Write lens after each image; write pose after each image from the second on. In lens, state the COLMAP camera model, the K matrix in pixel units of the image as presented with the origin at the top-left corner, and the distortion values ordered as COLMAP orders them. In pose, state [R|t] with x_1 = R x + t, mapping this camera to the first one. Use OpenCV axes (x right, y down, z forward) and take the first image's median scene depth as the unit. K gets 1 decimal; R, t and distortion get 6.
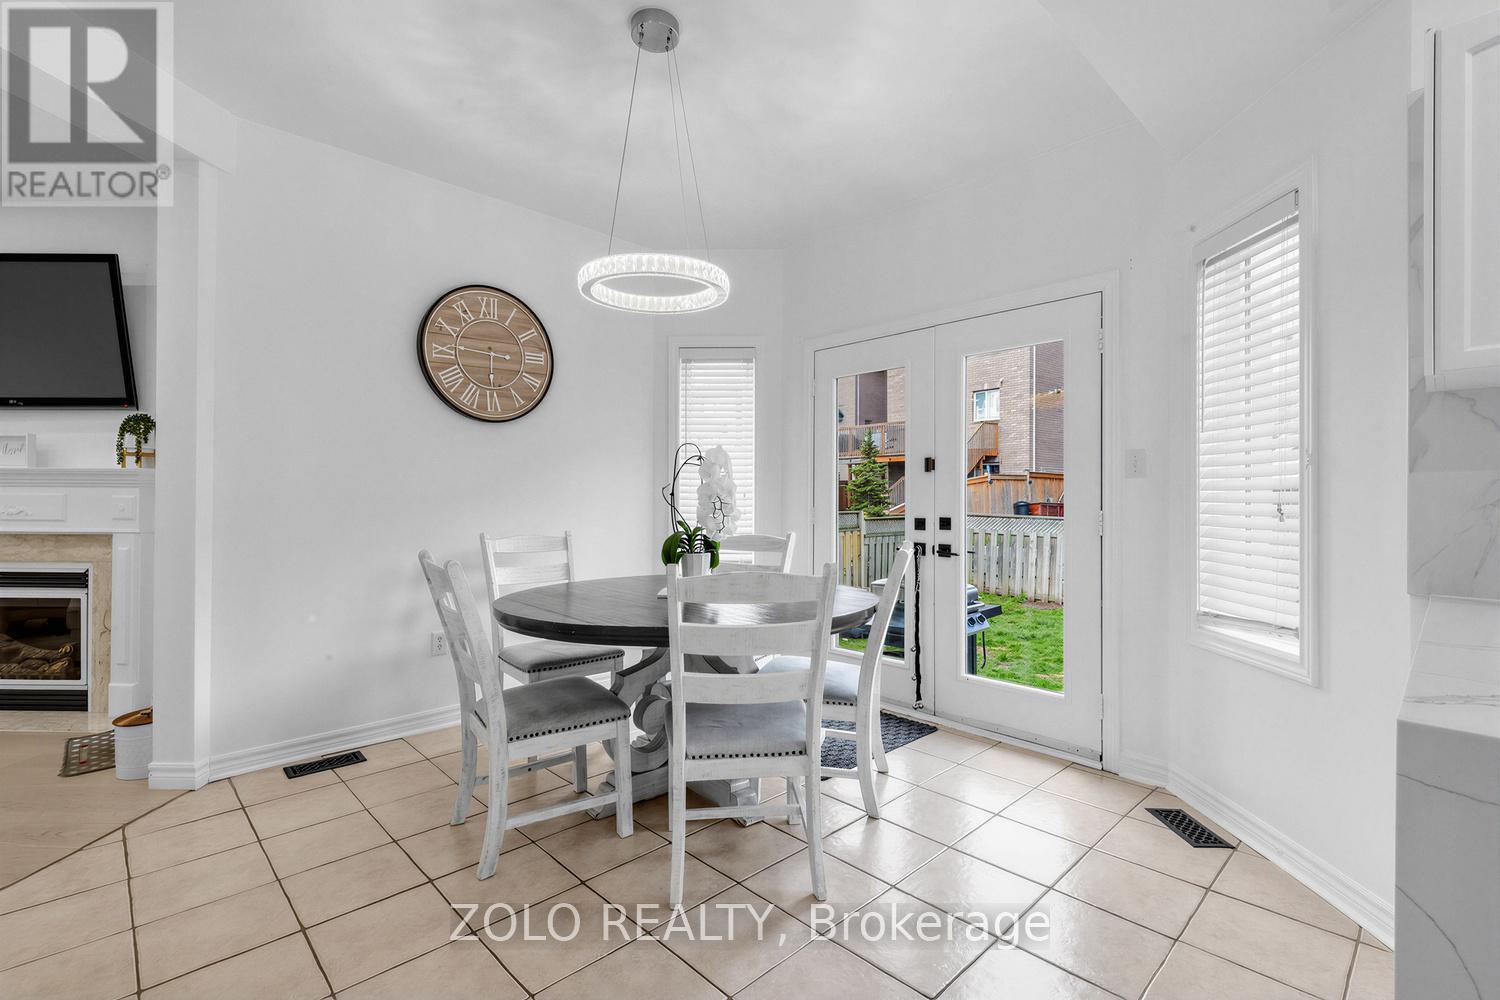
lens RADIAL K [[688.2, 0, 743.7], [0, 688.2, 500.1], [0, 0, 1]] dist [-0.002325, -0.000248]
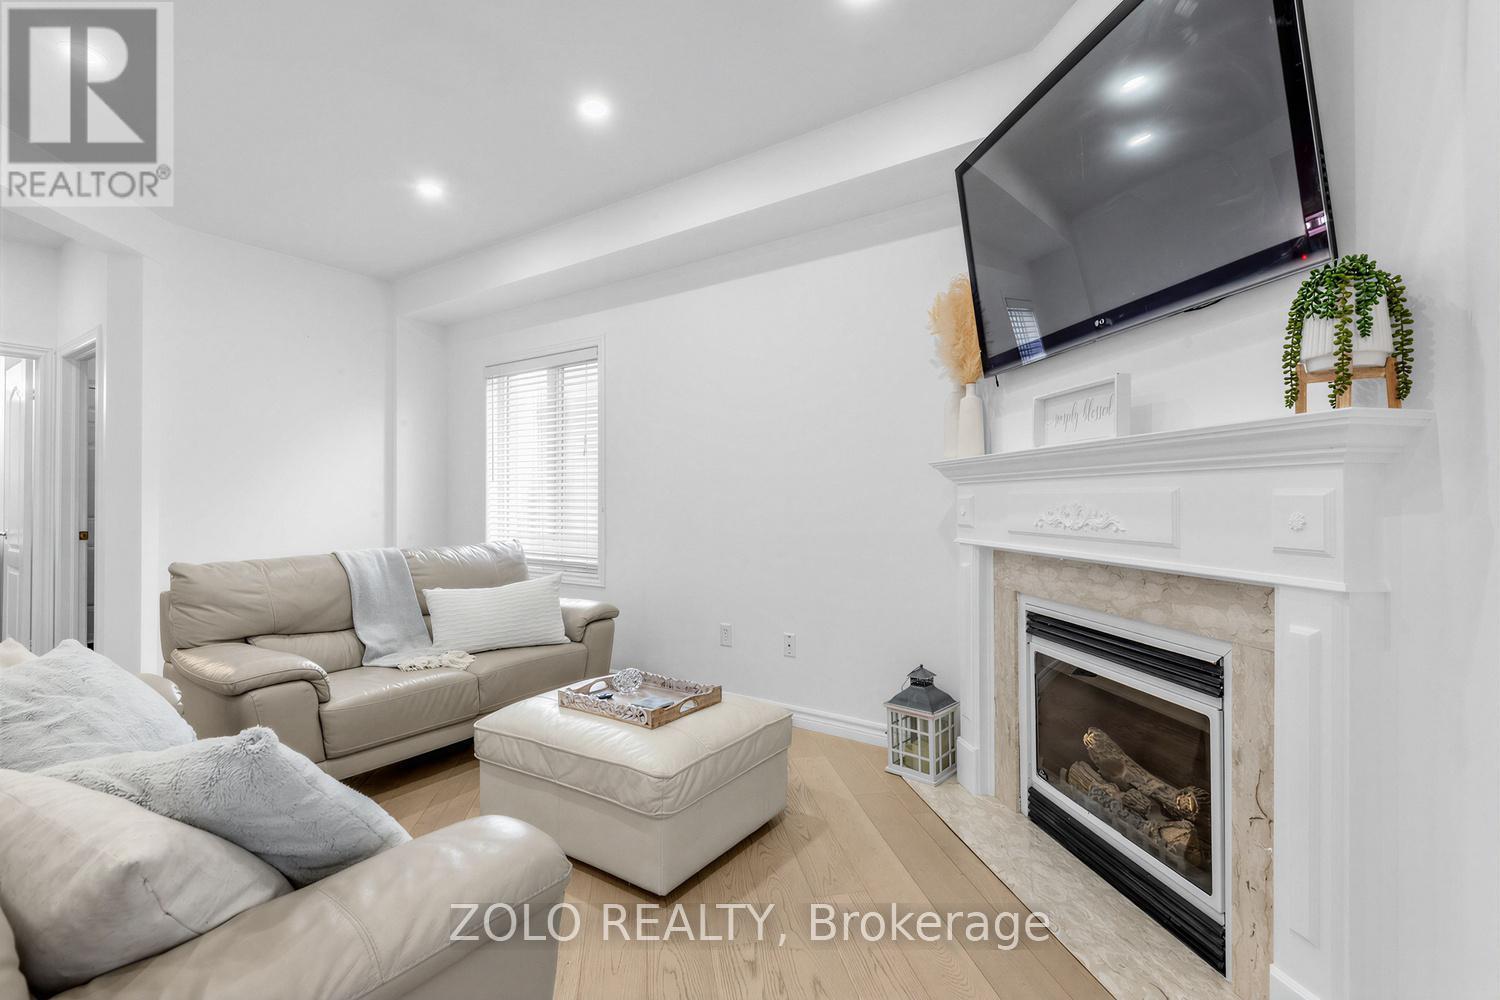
lens RADIAL K [[688.2, 0, 742.8], [0, 688.2, 494.7], [0, 0, 1]] dist [-0.002325, -0.000248]
pose [[0.185281, -0.011044, -0.982623, -0.578640], [0.005141, 0.999934, -0.010269, -0.001301], [0.982672, -0.003149, 0.185326, 0.617141]]
